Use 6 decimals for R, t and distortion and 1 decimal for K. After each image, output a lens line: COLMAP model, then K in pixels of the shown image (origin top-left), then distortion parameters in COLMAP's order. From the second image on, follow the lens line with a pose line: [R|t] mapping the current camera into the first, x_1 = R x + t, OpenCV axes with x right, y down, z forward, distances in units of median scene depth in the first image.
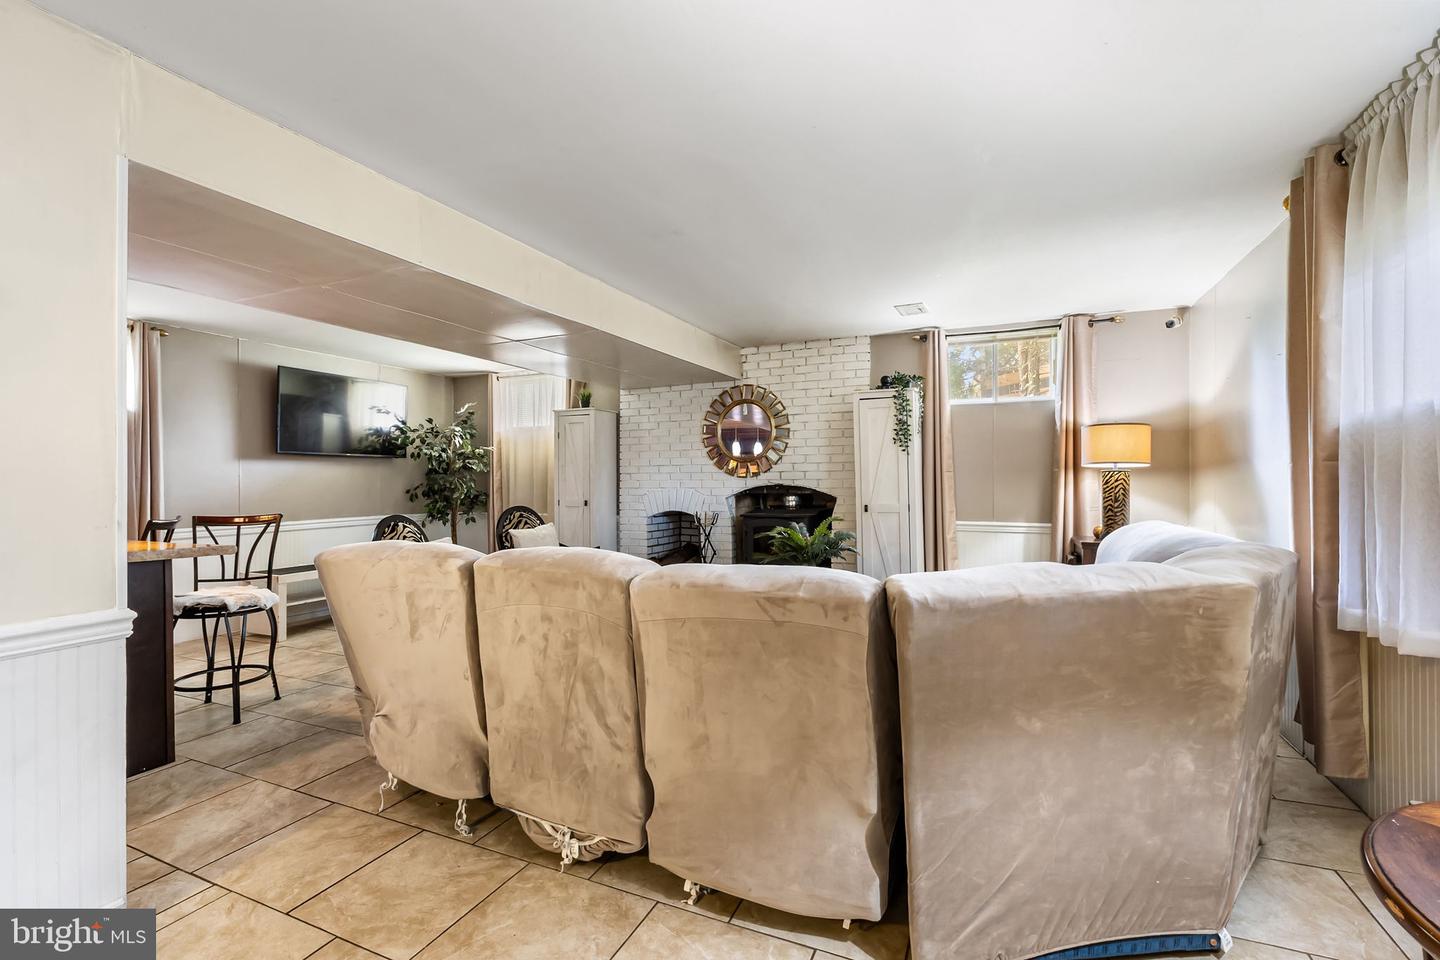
lens RADIAL K [[645.0, 0, 719.6], [0, 645.0, 477.4], [0, 0, 1]] dist [0.003252, 0.000433]
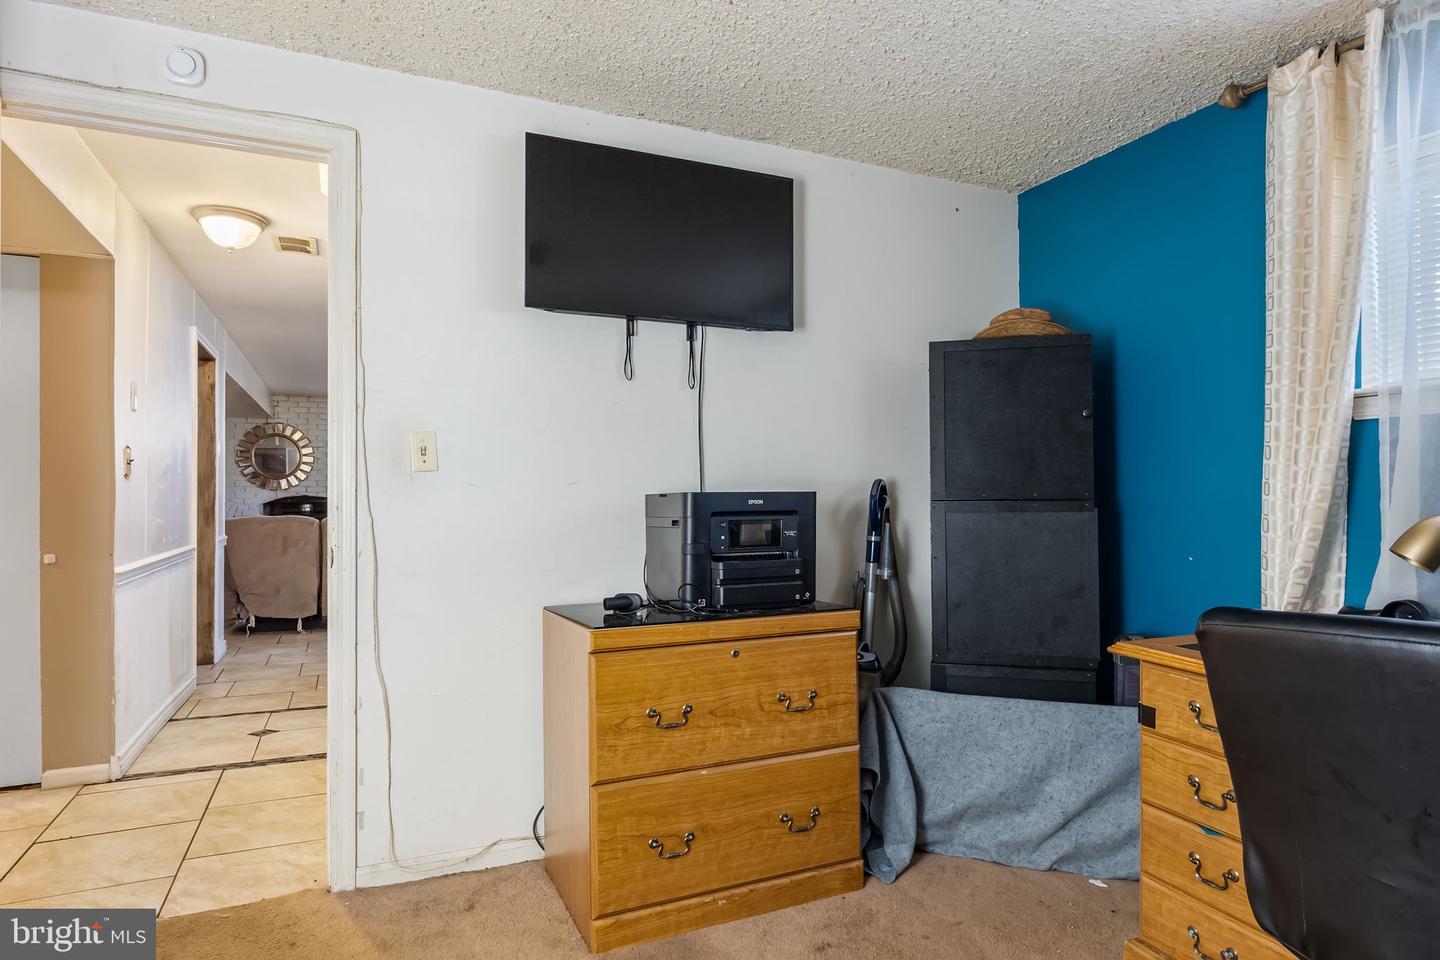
lens RADIAL K [[862.5, 0, 723.0], [0, 862.5, 486.2], [0, 0, 1]] dist [-0.002413, 0.001456]
pose [[0.675163, 0.009671, 0.737605, -0.663984], [-0.002946, 0.999941, -0.010414, 0.007458], [-0.737662, 0.004858, 0.675152, -0.924667]]
